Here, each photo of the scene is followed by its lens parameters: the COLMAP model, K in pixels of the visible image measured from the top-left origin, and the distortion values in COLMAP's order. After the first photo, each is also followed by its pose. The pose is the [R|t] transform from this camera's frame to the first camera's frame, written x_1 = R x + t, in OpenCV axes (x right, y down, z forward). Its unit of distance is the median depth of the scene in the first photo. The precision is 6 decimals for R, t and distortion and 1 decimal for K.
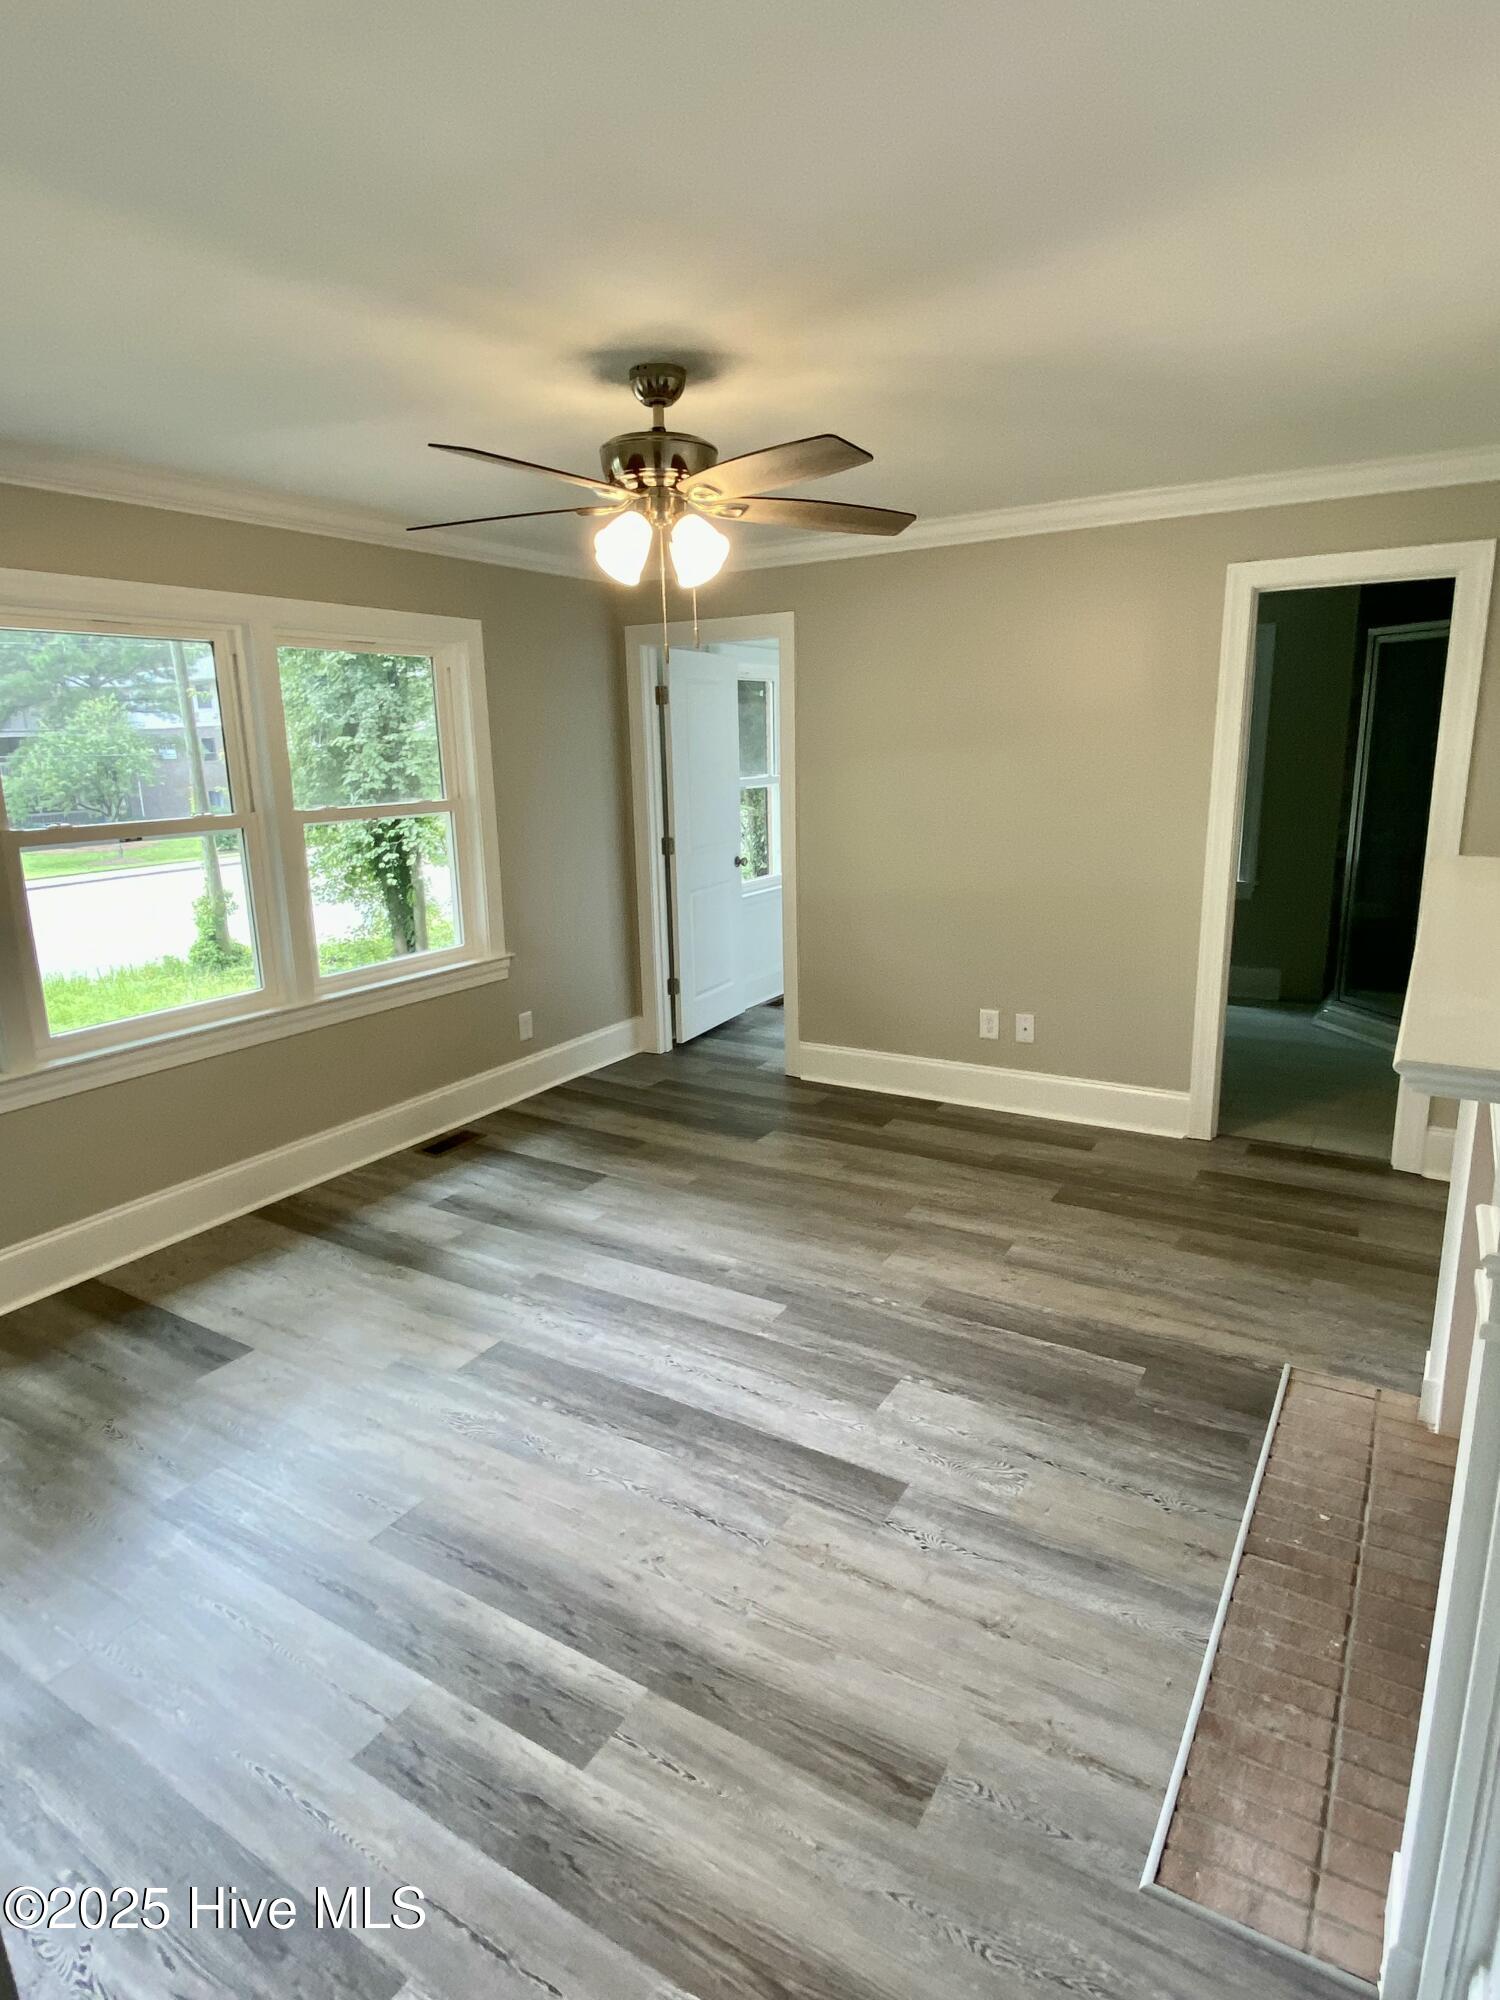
lens RADIAL K [[1103.1, 0, 739.7], [0, 1103.1, 994.8], [0, 0, 1]] dist [0.065993, -0.071102]
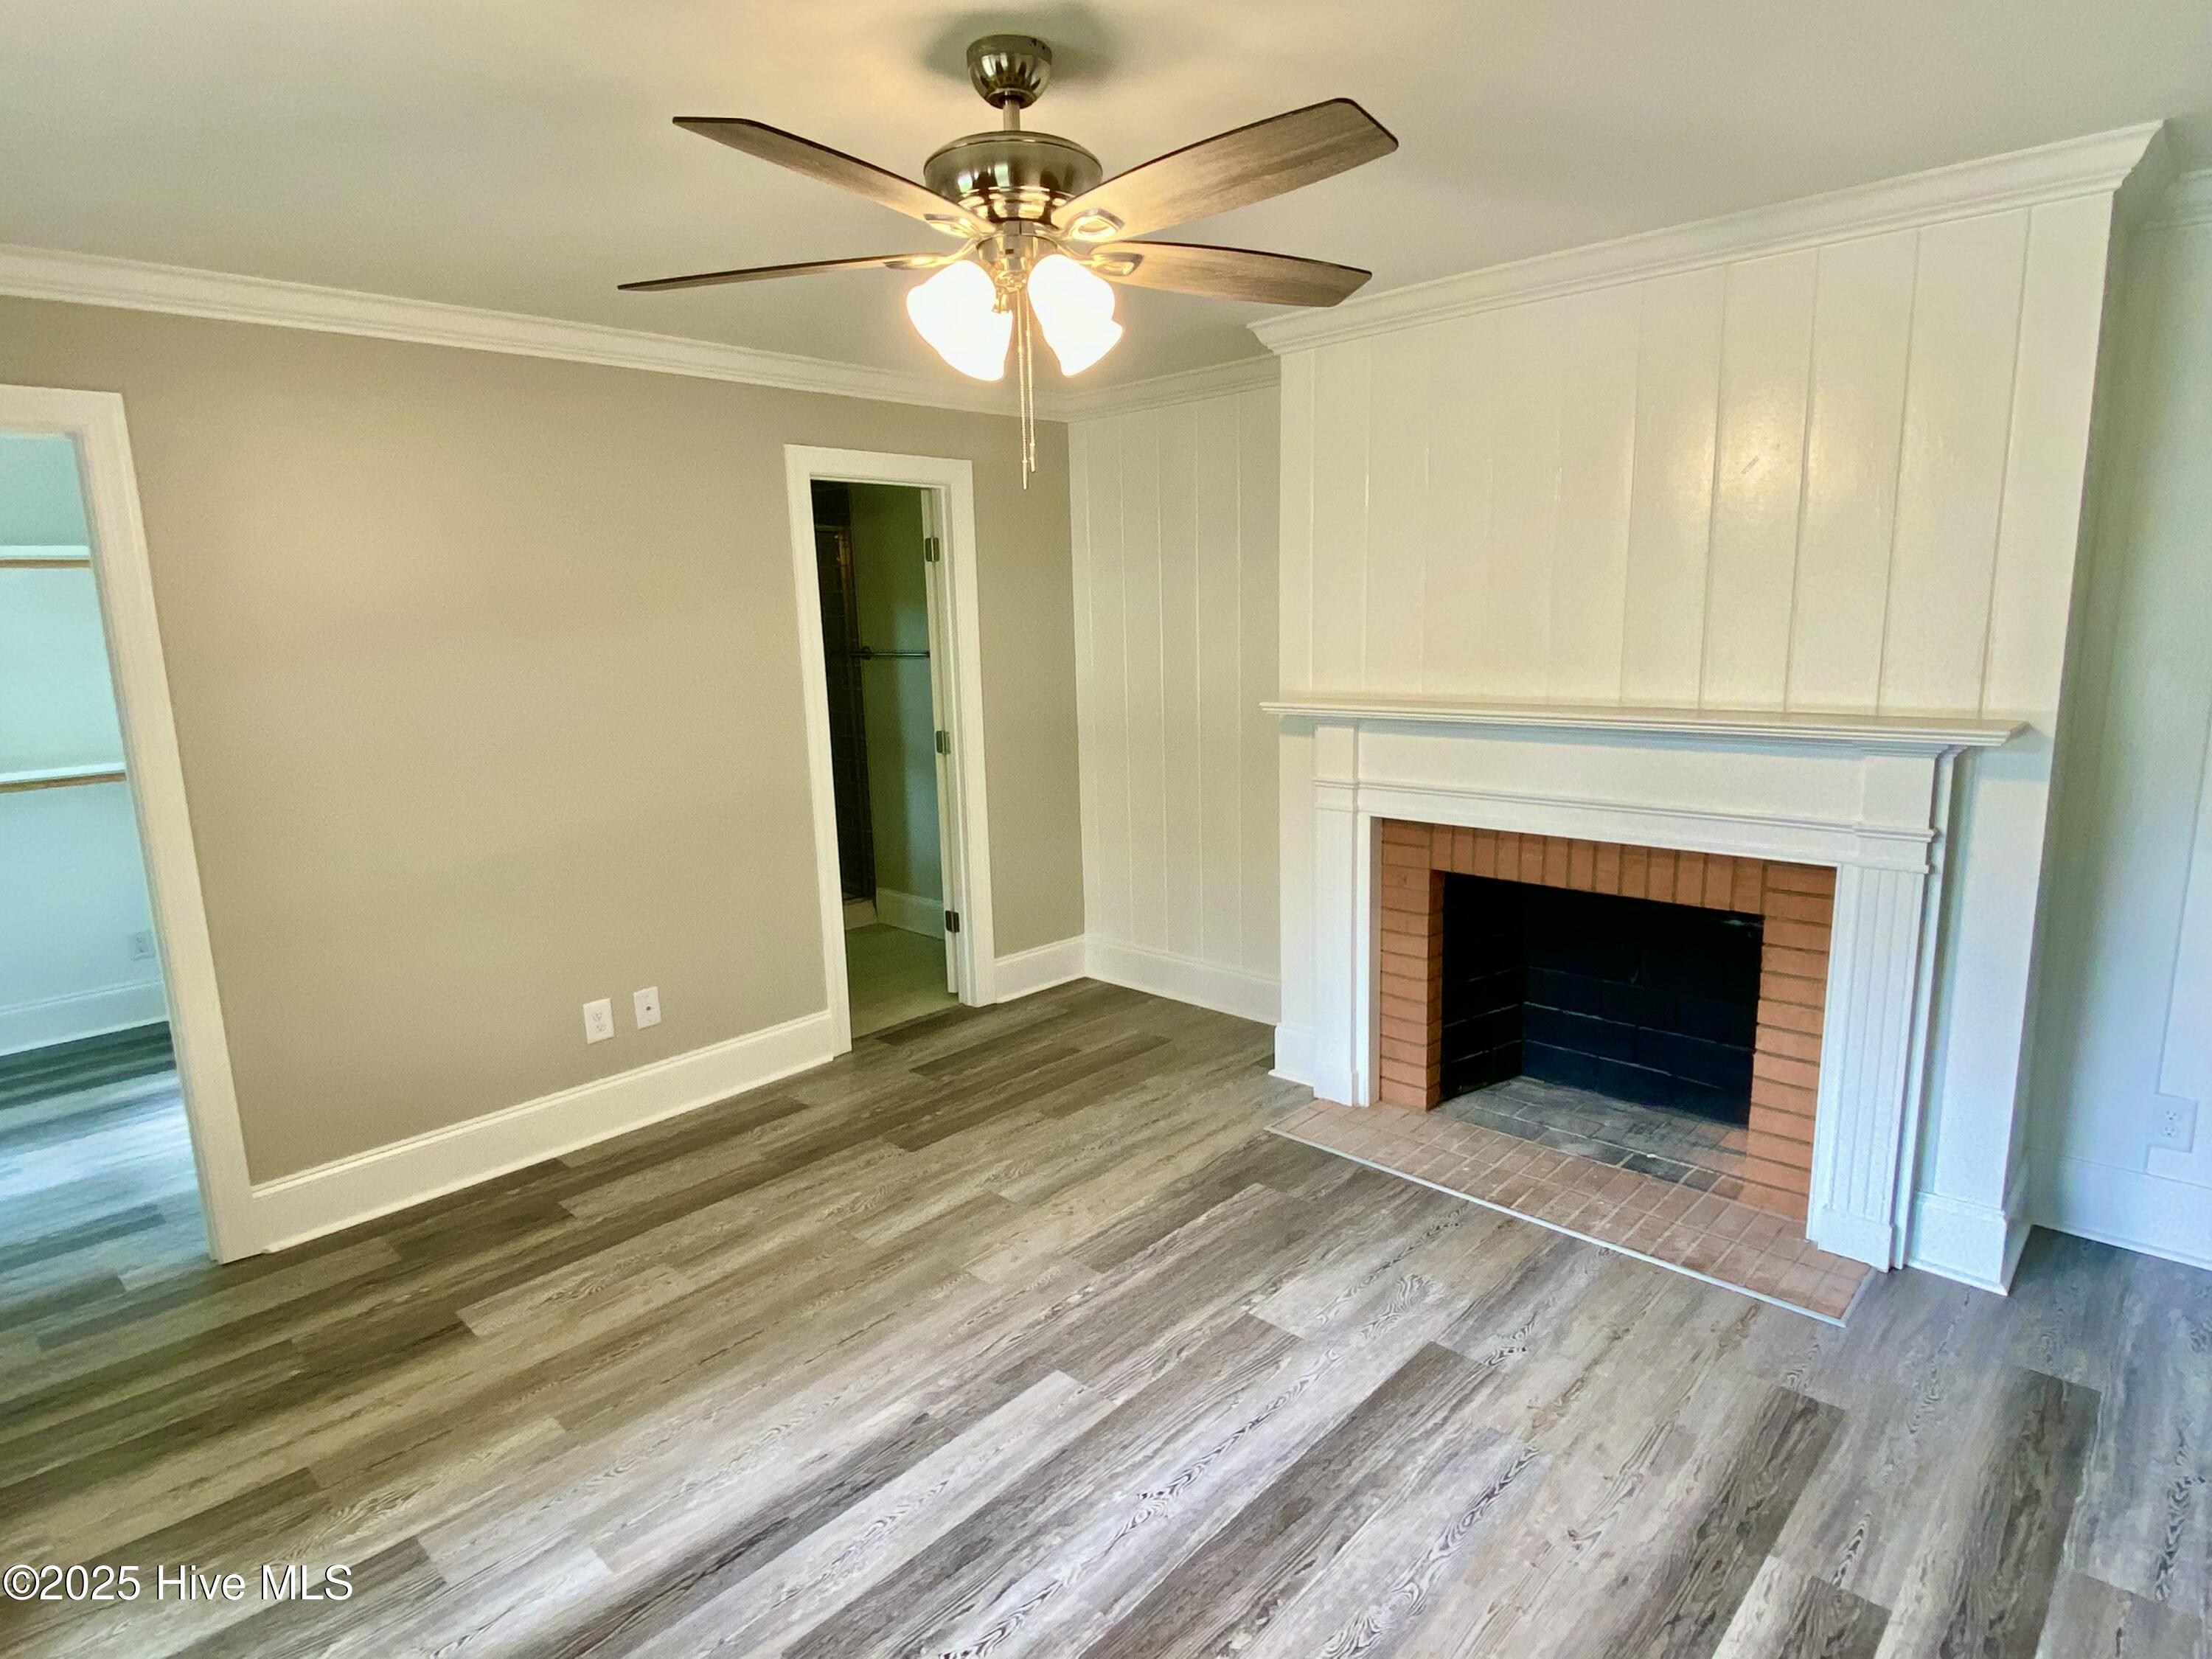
lens RADIAL K [[1220.0, 0, 1099.1], [0, 1220.0, 826.7], [0, 0, 1]] dist [0.065993, -0.071102]
pose [[0.204362, -0.158007, 0.966059, -0.669233], [0.246703, 0.963345, 0.105375, -0.143852], [-0.947298, 0.216795, 0.235852, 0.682467]]
